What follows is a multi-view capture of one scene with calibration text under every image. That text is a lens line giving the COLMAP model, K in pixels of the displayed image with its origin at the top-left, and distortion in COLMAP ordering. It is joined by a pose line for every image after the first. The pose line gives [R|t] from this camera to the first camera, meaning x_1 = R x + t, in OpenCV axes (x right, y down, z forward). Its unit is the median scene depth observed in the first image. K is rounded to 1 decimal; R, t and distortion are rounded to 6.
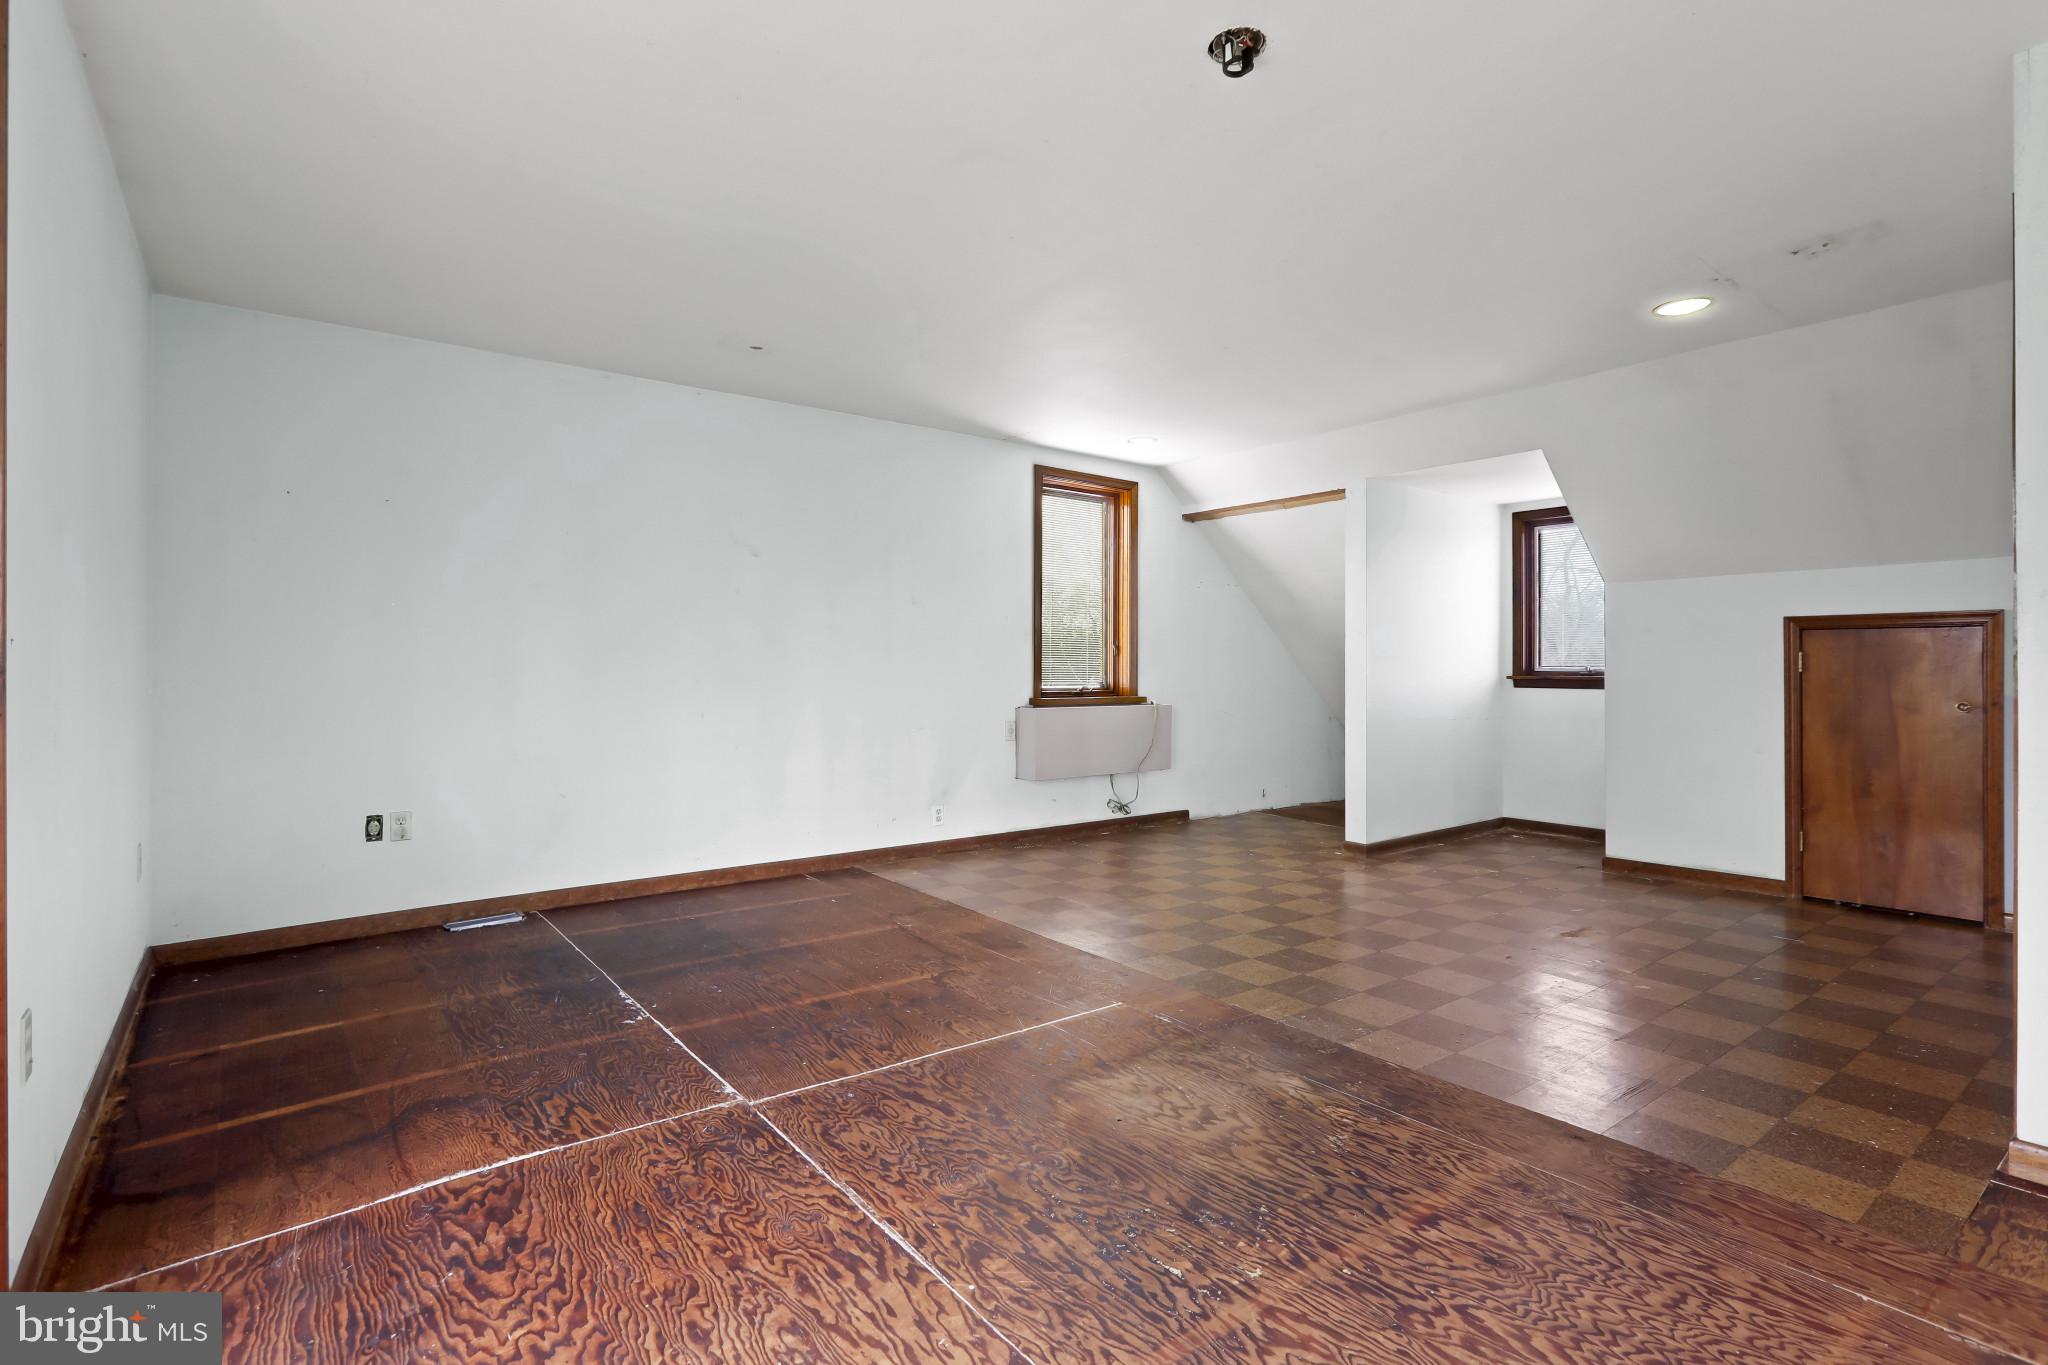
lens RADIAL K [[957.8, 0, 1032.1], [0, 957.8, 660.0], [0, 0, 1]] dist [-0.008367, 0.000549]
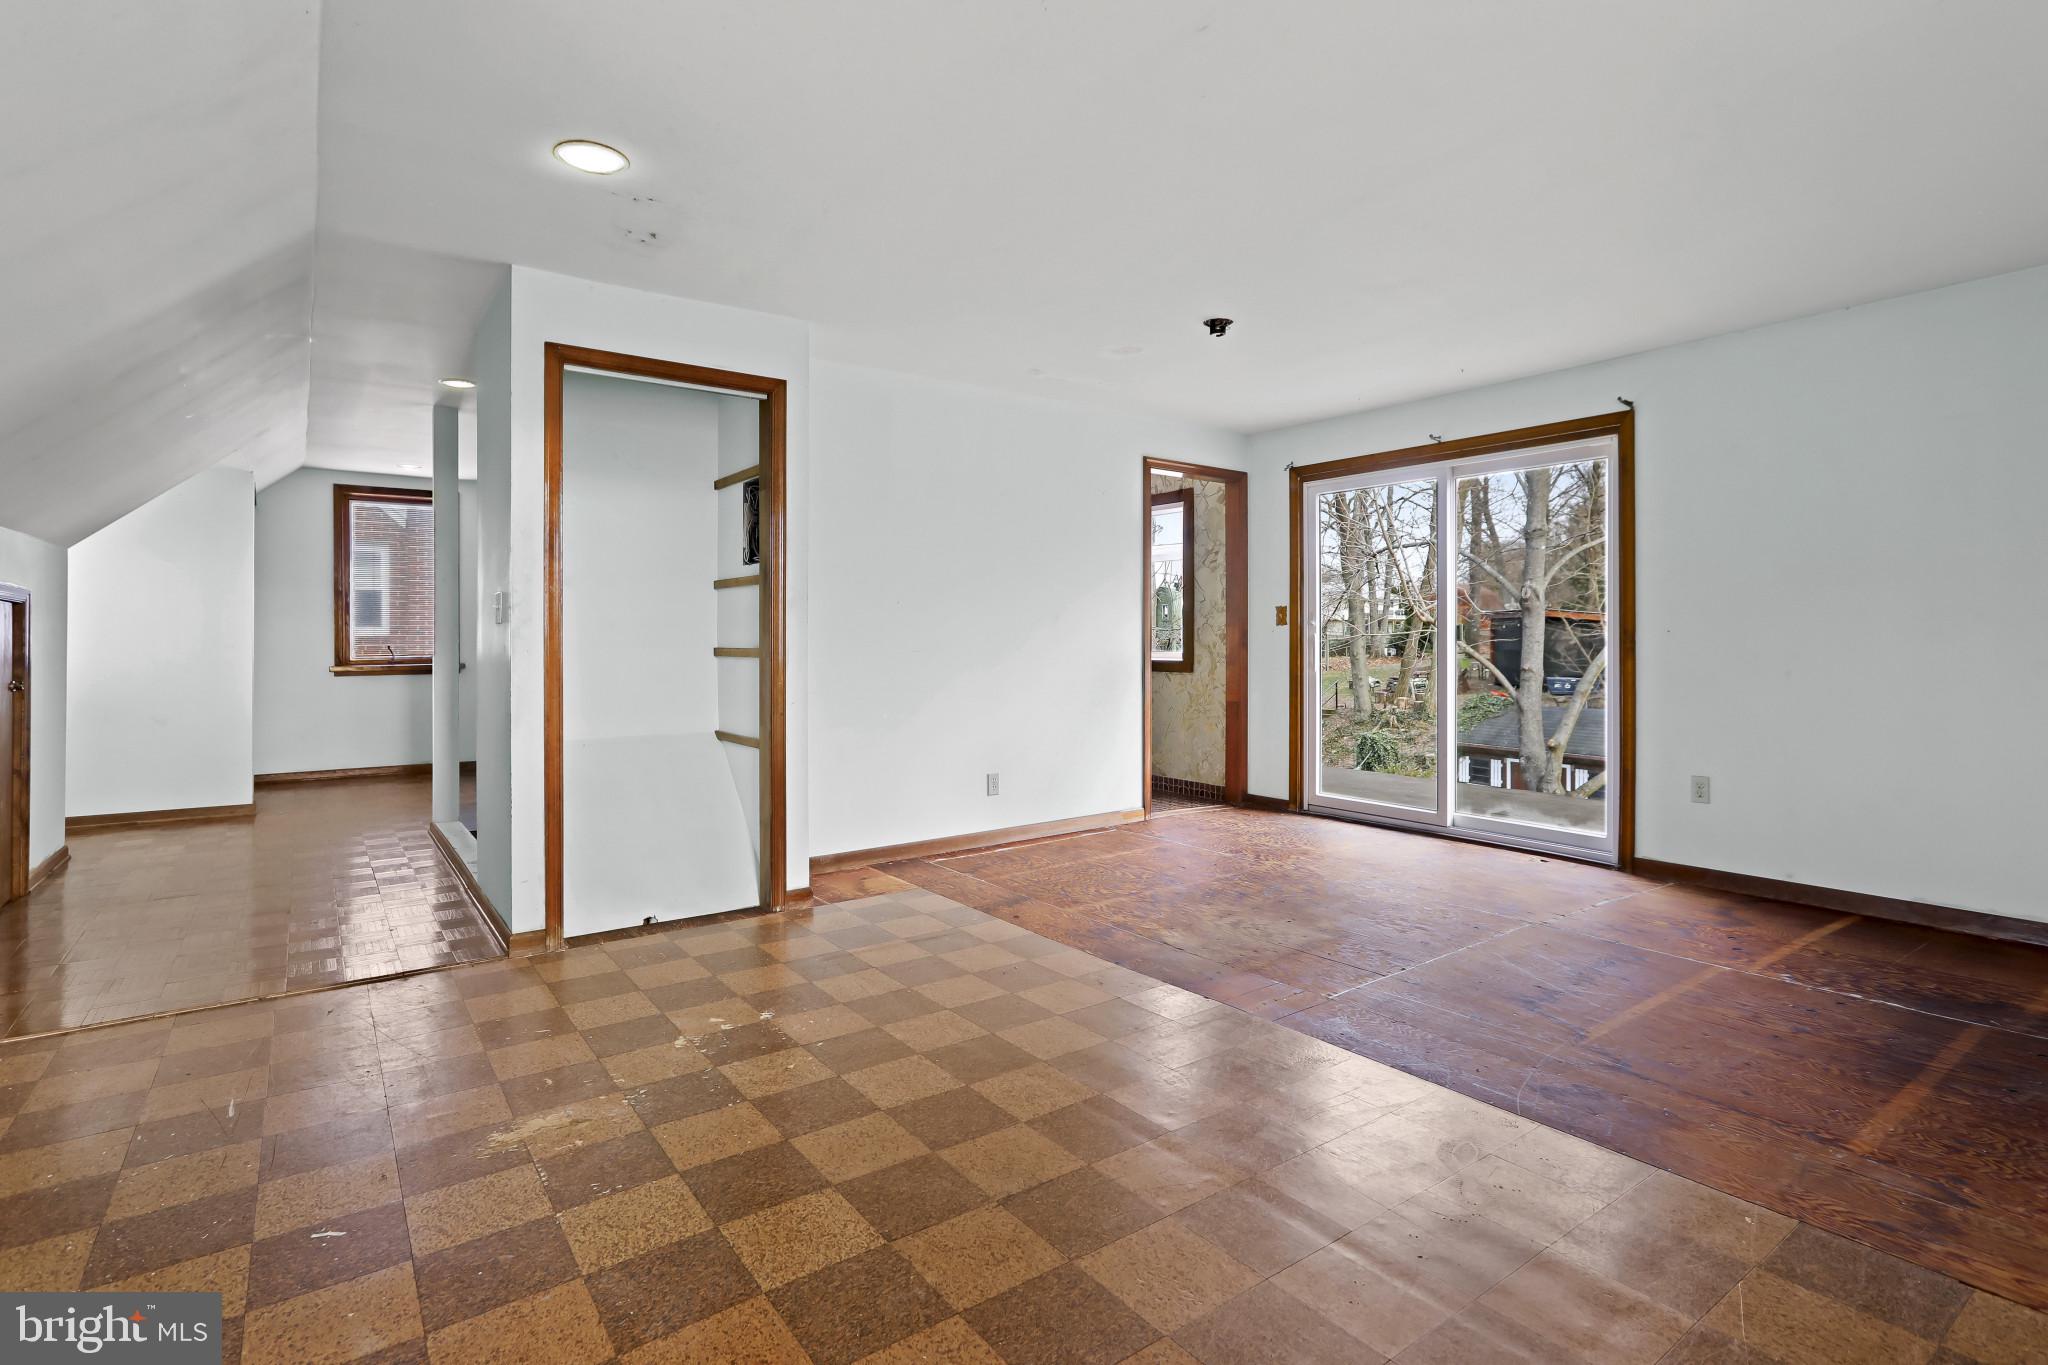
lens RADIAL K [[957.8, 0, 1032.1], [0, 957.8, 660.0], [0, 0, 1]] dist [-0.008367, 0.000549]
pose [[-0.999544, 0.001429, 0.030173, 0.388941], [0.001645, 0.999973, 0.007105, 0.023735], [-0.030162, 0.007151, -0.999519, 2.136558]]
